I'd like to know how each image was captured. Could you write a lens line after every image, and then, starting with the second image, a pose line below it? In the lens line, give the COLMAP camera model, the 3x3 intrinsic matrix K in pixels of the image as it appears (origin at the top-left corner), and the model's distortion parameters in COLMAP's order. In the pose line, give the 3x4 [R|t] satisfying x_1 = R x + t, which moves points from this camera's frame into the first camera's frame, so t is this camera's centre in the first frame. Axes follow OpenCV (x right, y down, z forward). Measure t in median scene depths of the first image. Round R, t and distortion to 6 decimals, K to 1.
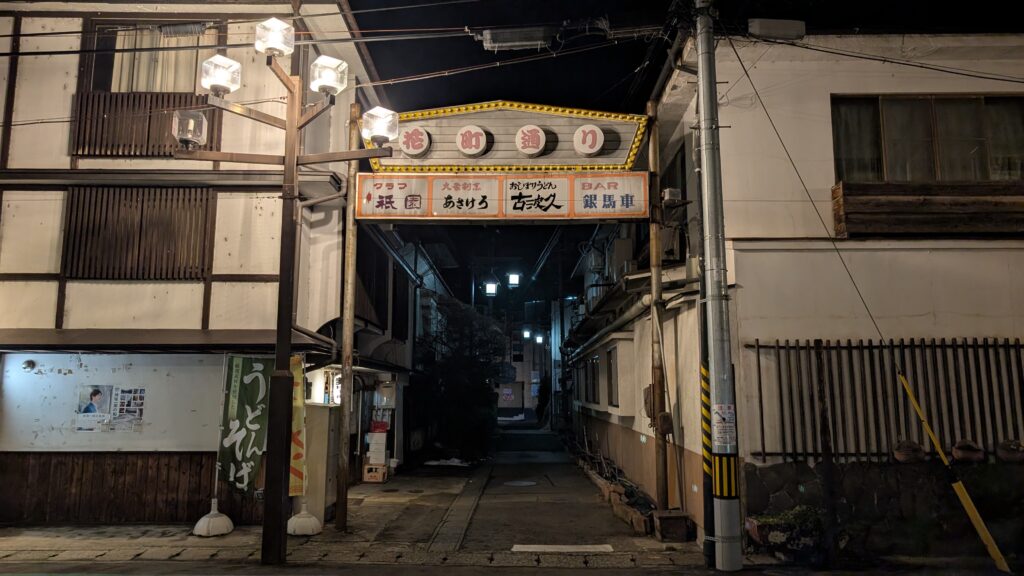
lens RADIAL K [[692.7, 0, 512.8], [0, 692.7, 312.9], [0, 0, 1]] dist [0.007180, 0.005786]
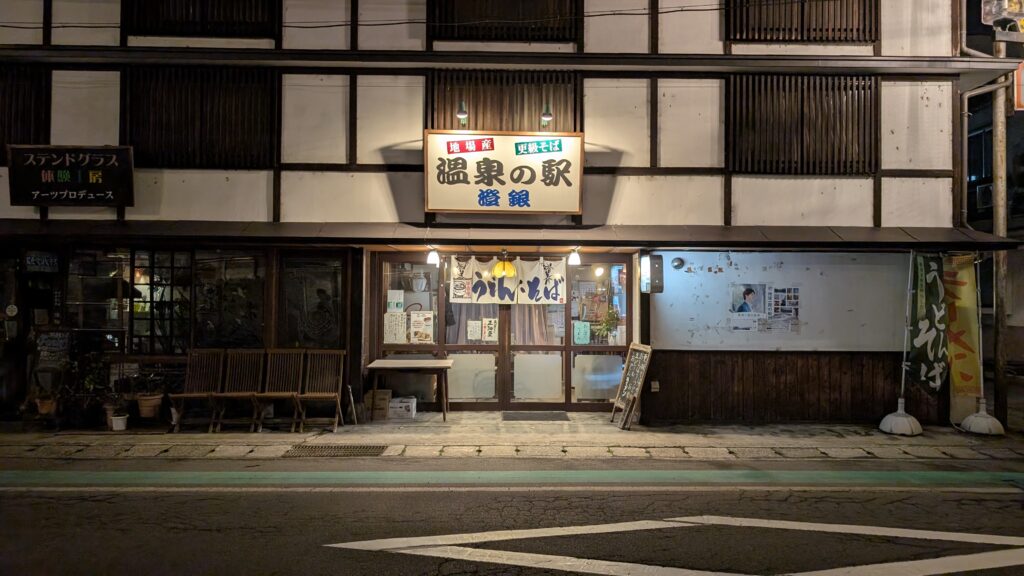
lens RADIAL K [[724.5, 0, 512.0], [0, 724.5, 288.0], [0, 0, 1]] dist [0.003990, -0.000407]
pose [[0.999872, 0.002920, 0.015712, -0.956779], [-0.004689, 0.993495, 0.113776, -0.004288], [-0.015278, -0.113835, 0.993382, -0.003832]]
